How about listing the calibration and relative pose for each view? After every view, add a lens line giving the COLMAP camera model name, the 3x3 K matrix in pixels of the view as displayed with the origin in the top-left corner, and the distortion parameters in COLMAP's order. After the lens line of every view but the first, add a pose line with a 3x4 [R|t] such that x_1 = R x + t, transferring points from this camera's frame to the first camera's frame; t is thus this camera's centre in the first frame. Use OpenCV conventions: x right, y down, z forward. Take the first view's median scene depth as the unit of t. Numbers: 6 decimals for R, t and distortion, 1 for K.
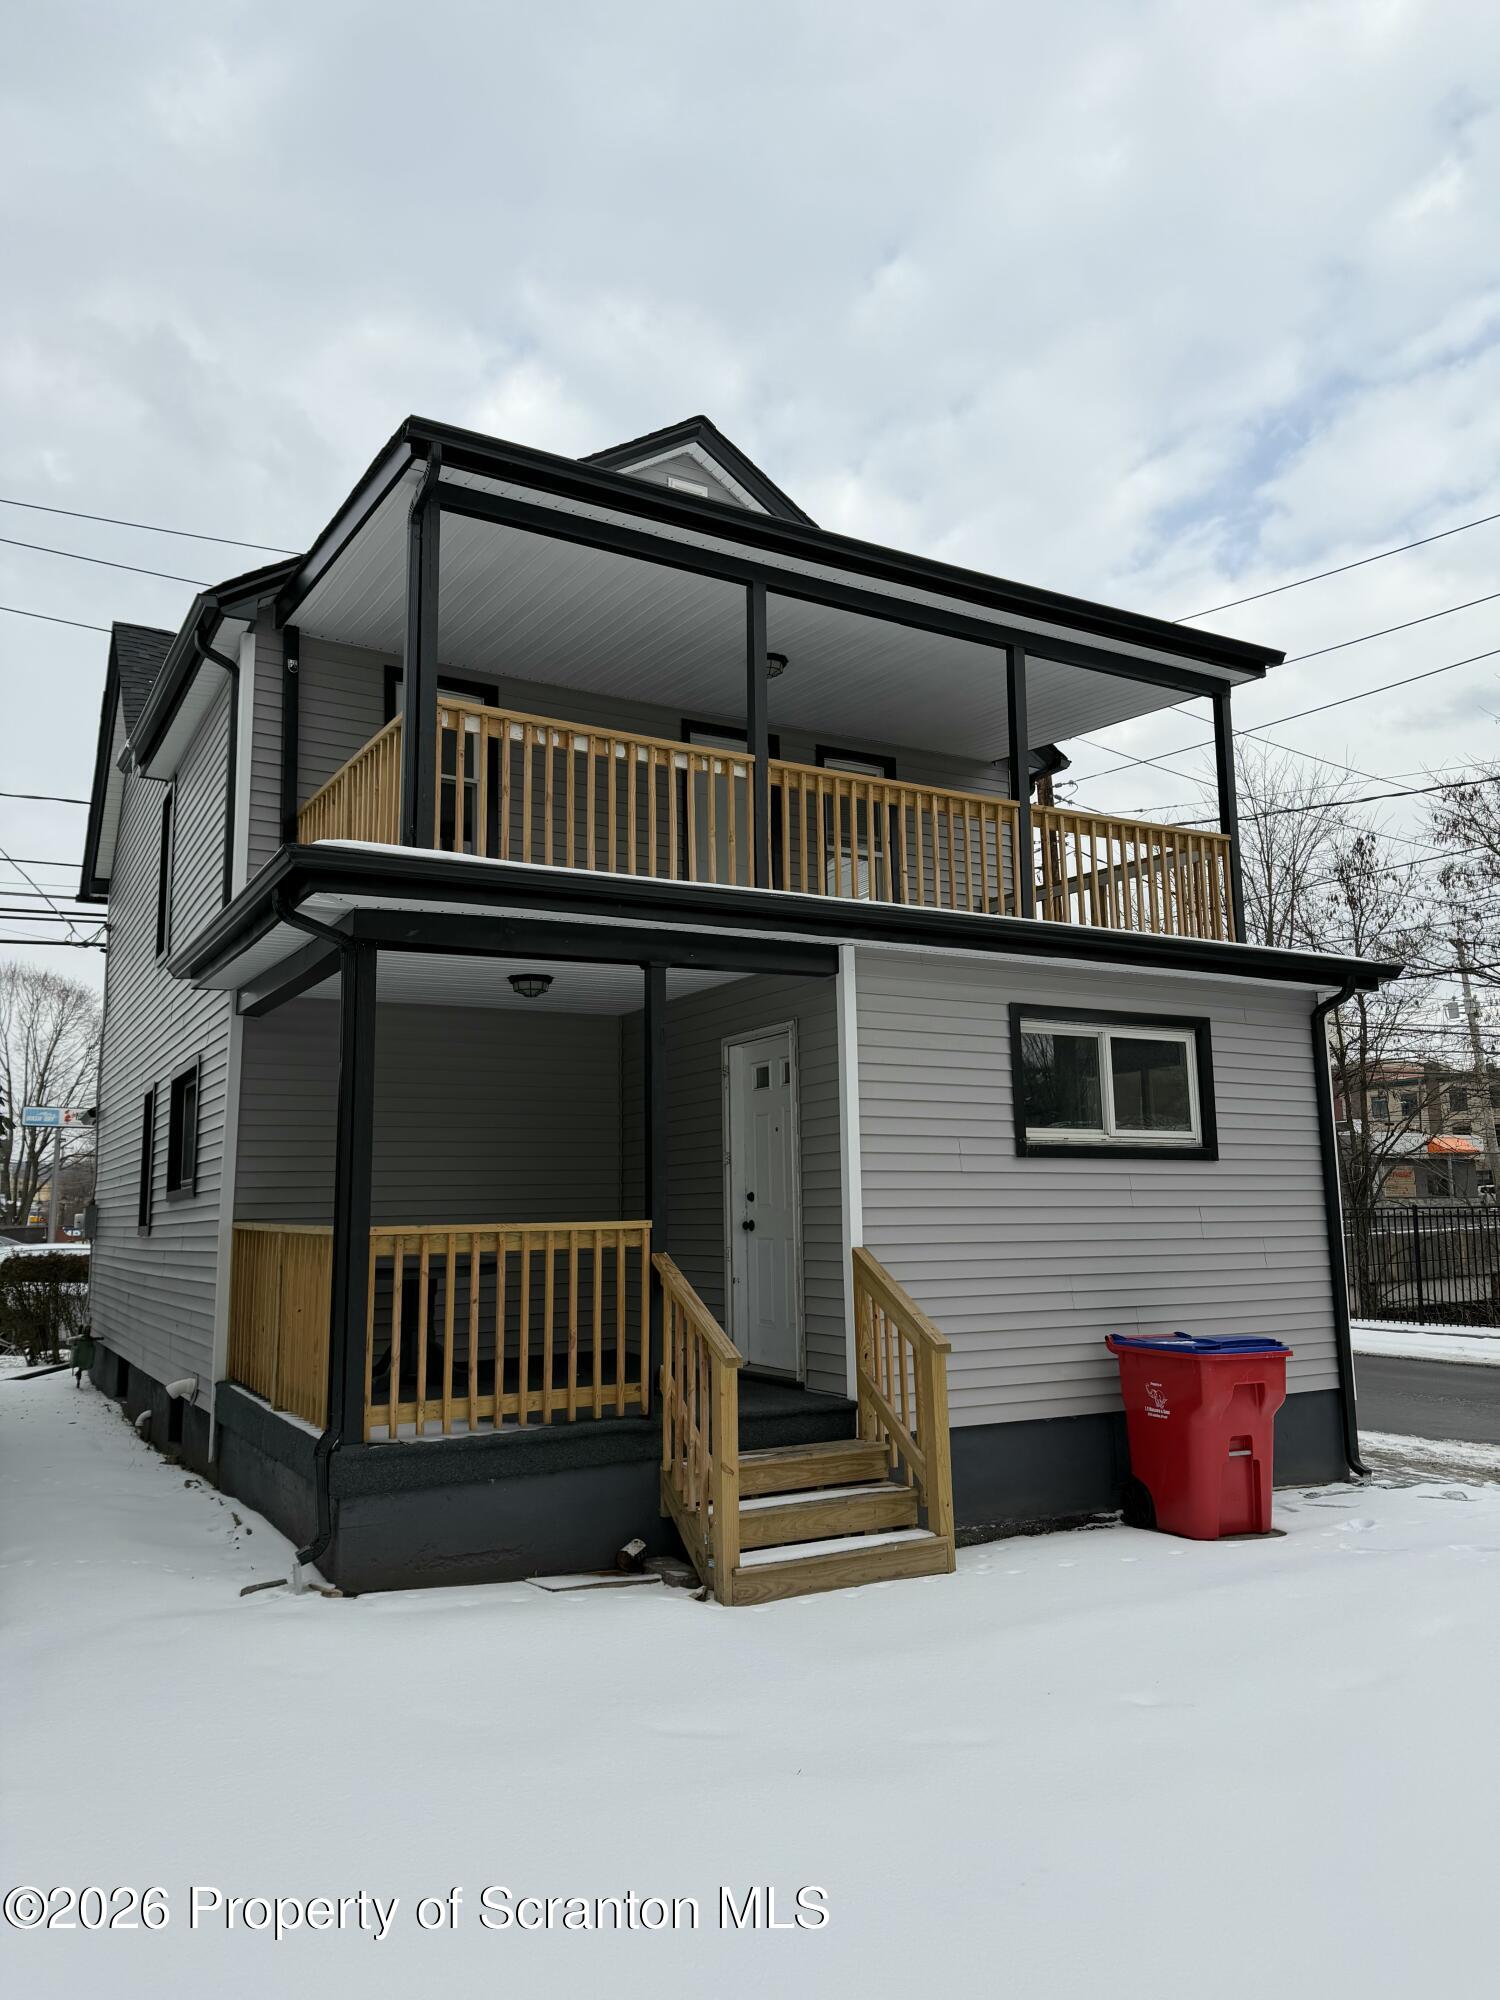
lens RADIAL K [[1406.5, 0, 757.6], [0, 1406.5, 1003.4], [0, 0, 1]] dist [0.022830, -0.000408]
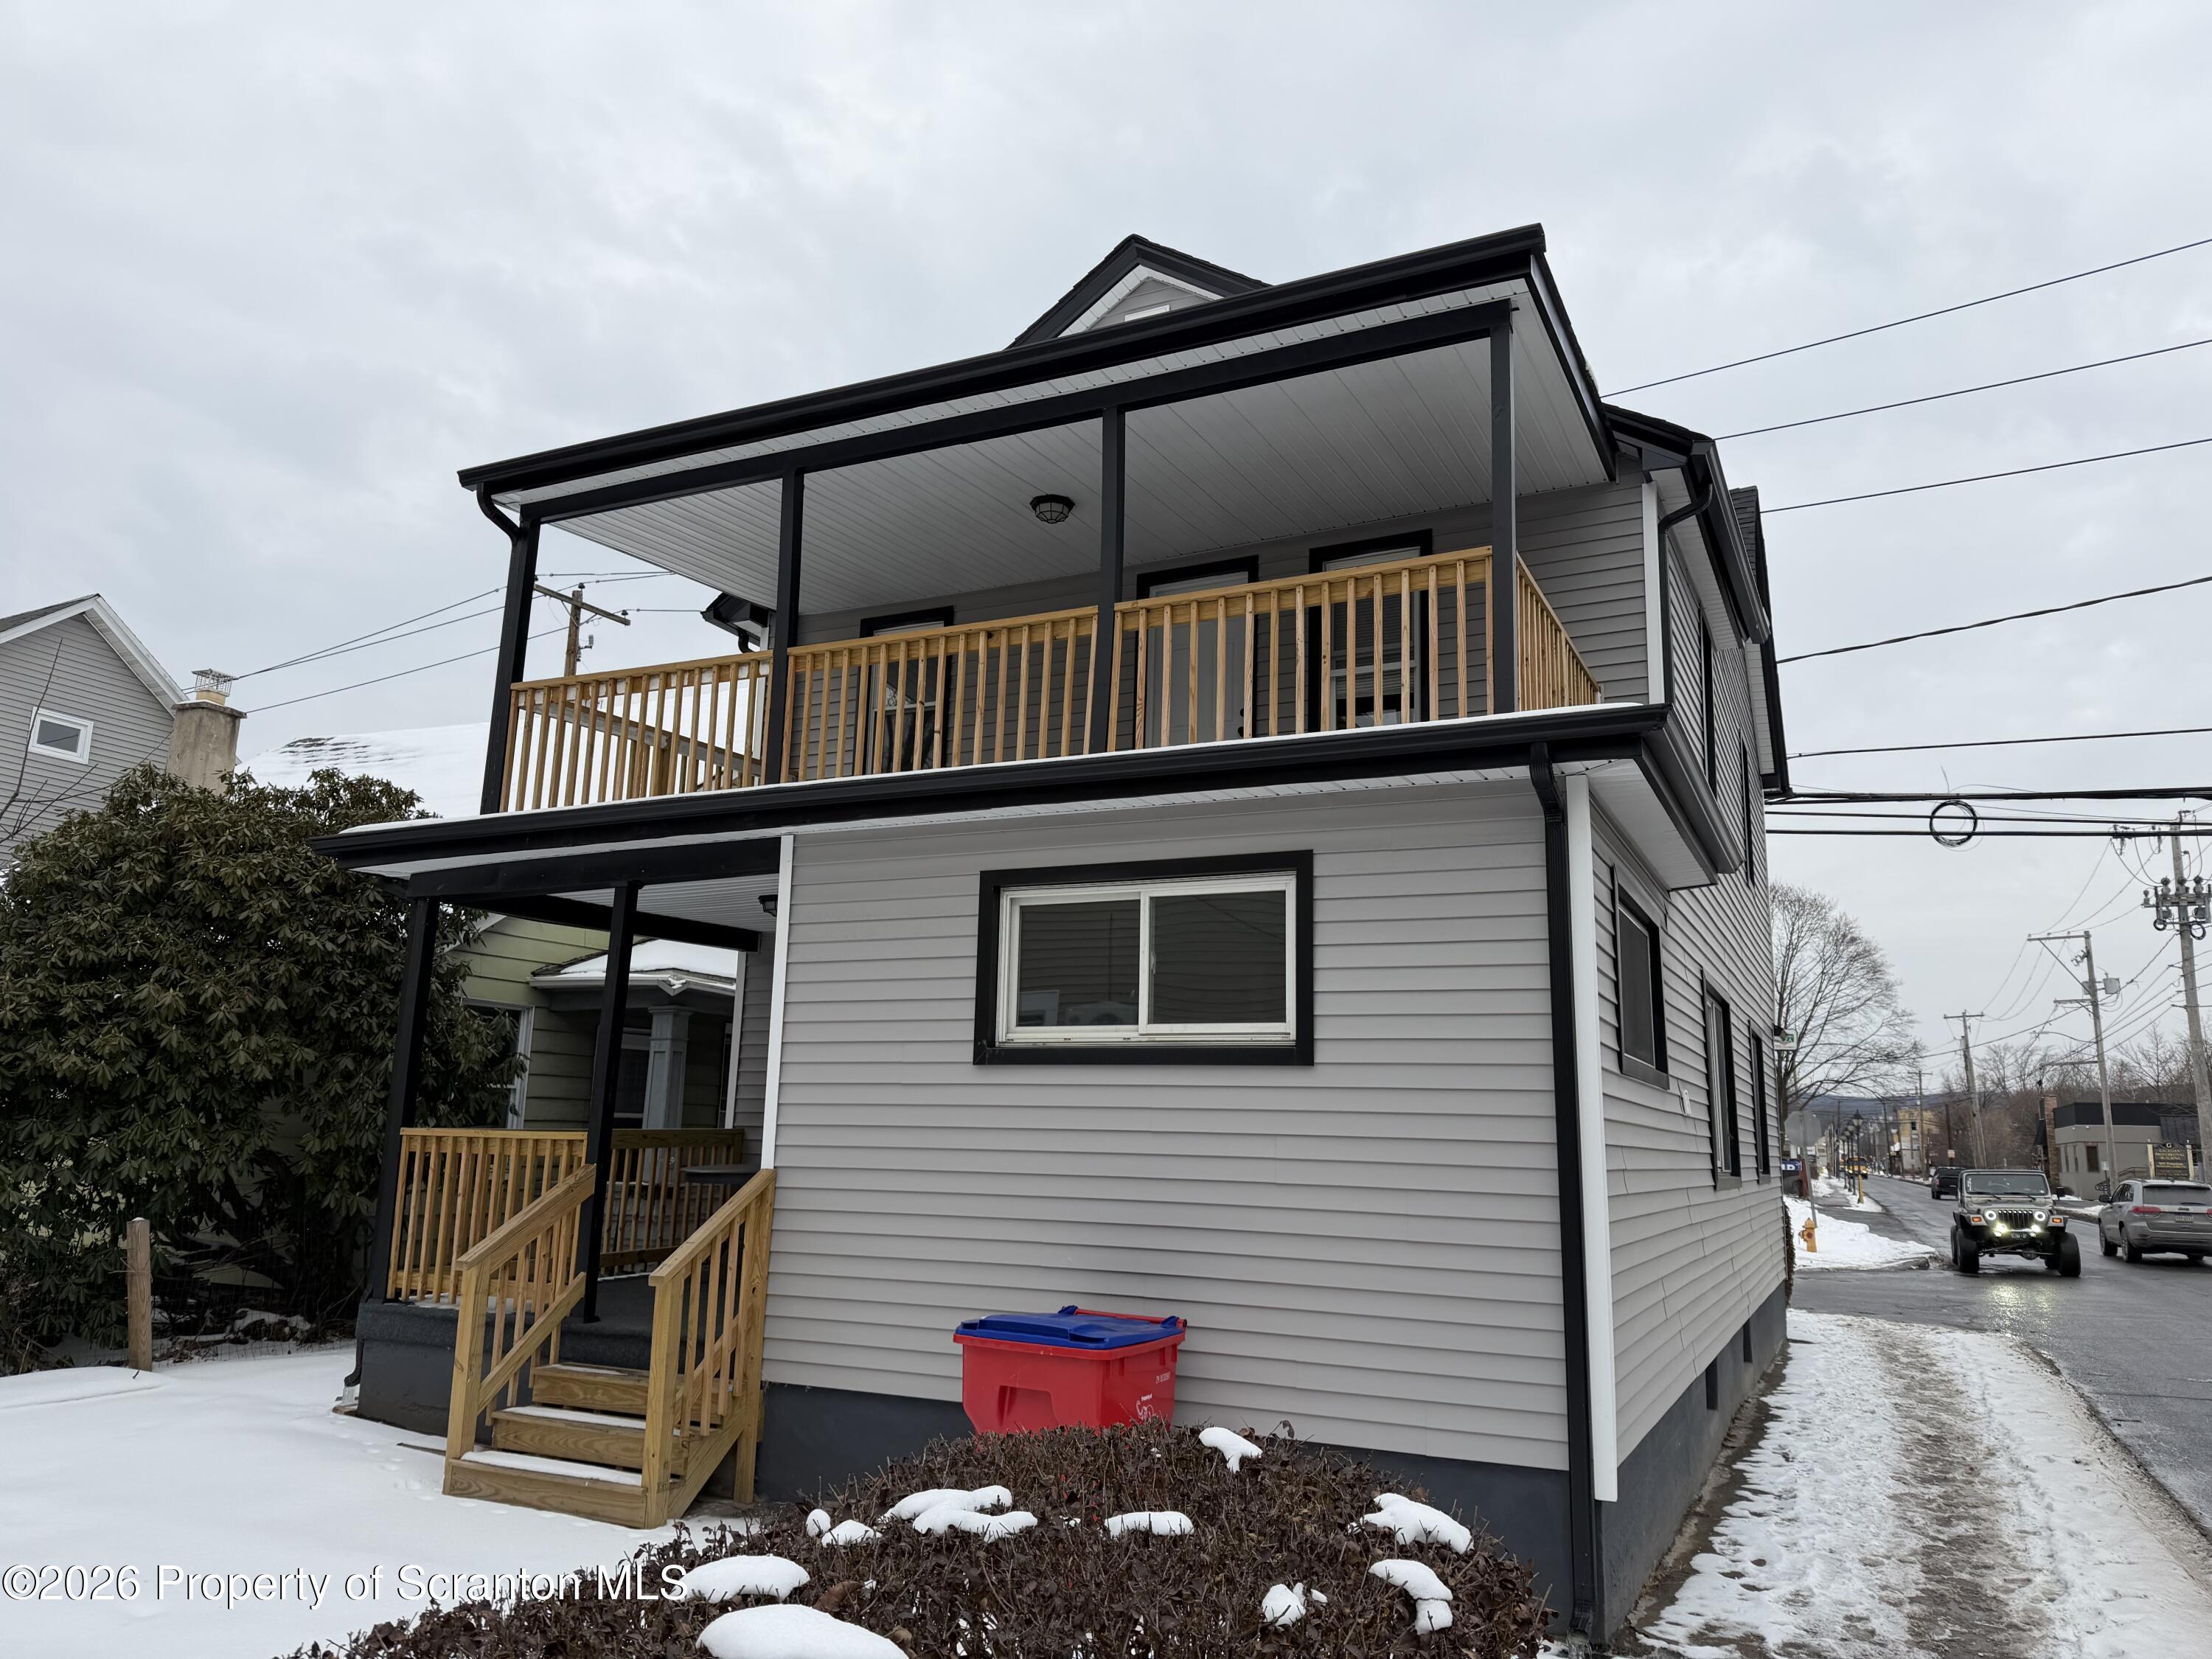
lens RADIAL K [[1555.6, 0, 1113.3], [0, 1555.6, 827.3], [0, 0, 1]] dist [0.022830, -0.000408]
pose [[0.558055, -0.133142, -0.819053, 0.879107], [0.095249, 0.990798, -0.096163, 0.061988], [0.824319, -0.024350, 0.565602, 0.516363]]
